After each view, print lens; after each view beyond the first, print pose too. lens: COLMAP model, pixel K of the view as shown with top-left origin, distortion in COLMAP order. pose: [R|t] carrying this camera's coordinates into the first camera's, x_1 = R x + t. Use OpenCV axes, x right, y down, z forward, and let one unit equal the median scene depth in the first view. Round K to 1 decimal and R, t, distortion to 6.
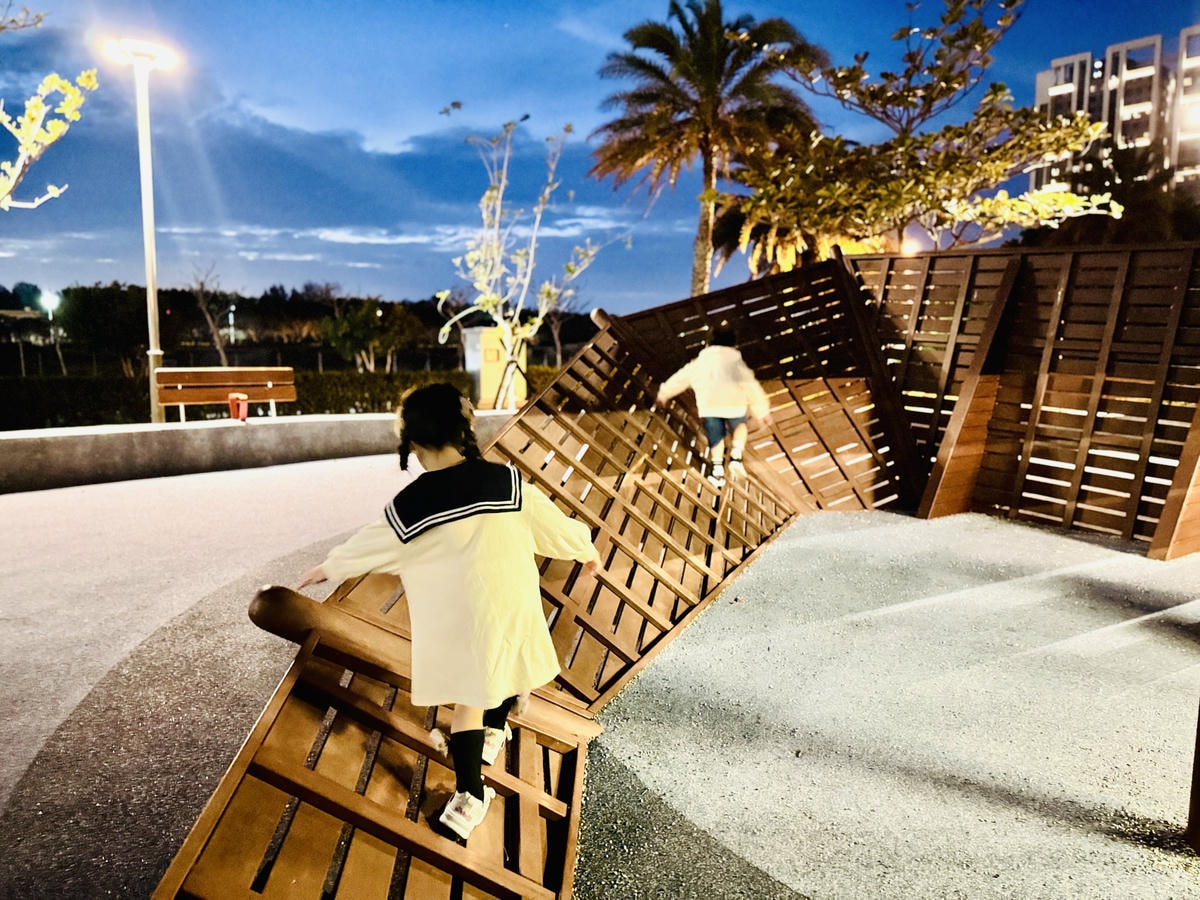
lens RADIAL K [[830.3, 0, 600.0], [0, 830.3, 450.0], [0, 0, 1]] dist [0.091012, -0.142663]
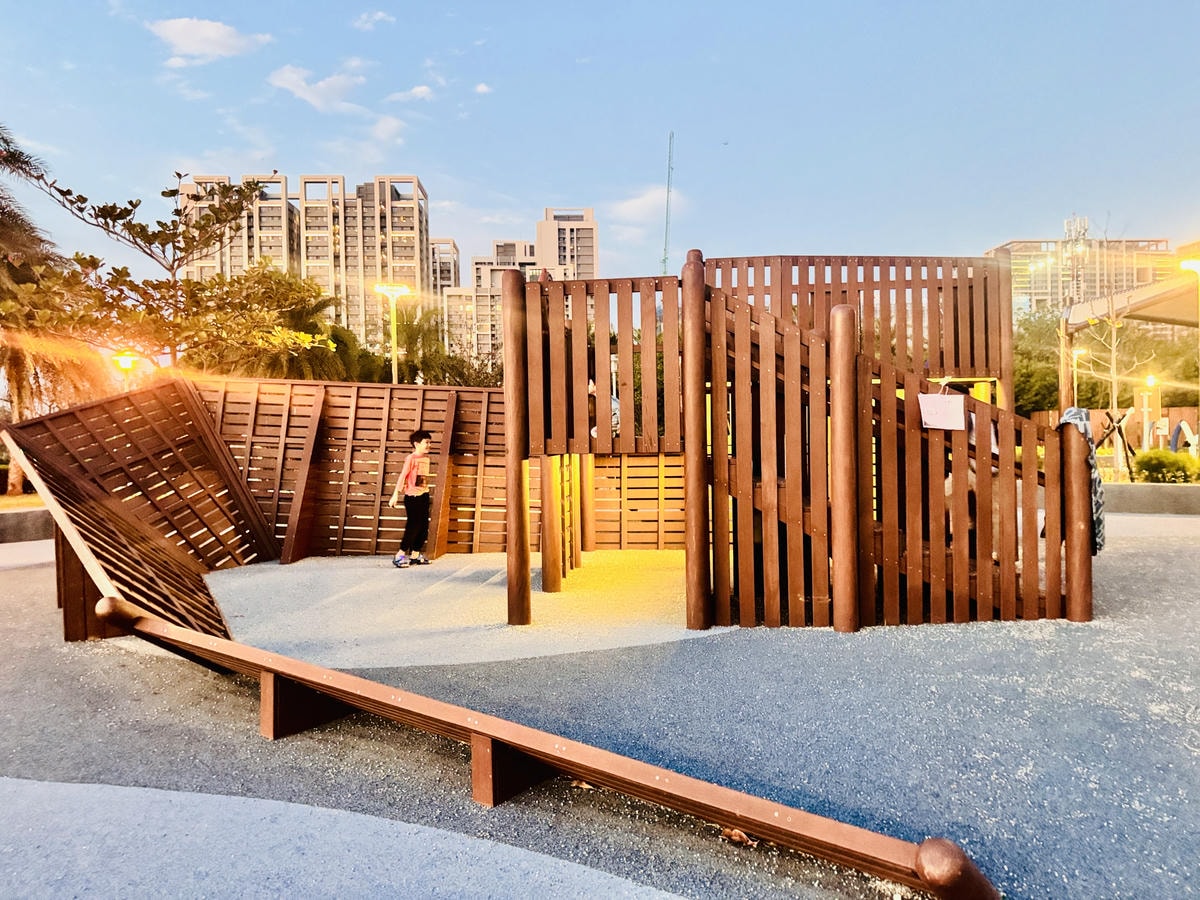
lens RADIAL K [[830.3, 0, 600.0], [0, 830.3, 450.0], [0, 0, 1]] dist [0.091012, -0.142663]
pose [[0.607856, -0.024346, 0.793674, -0.391524], [0.115423, 0.991623, -0.057981, 0.030537], [-0.785614, 0.126852, 0.605574, -0.297764]]
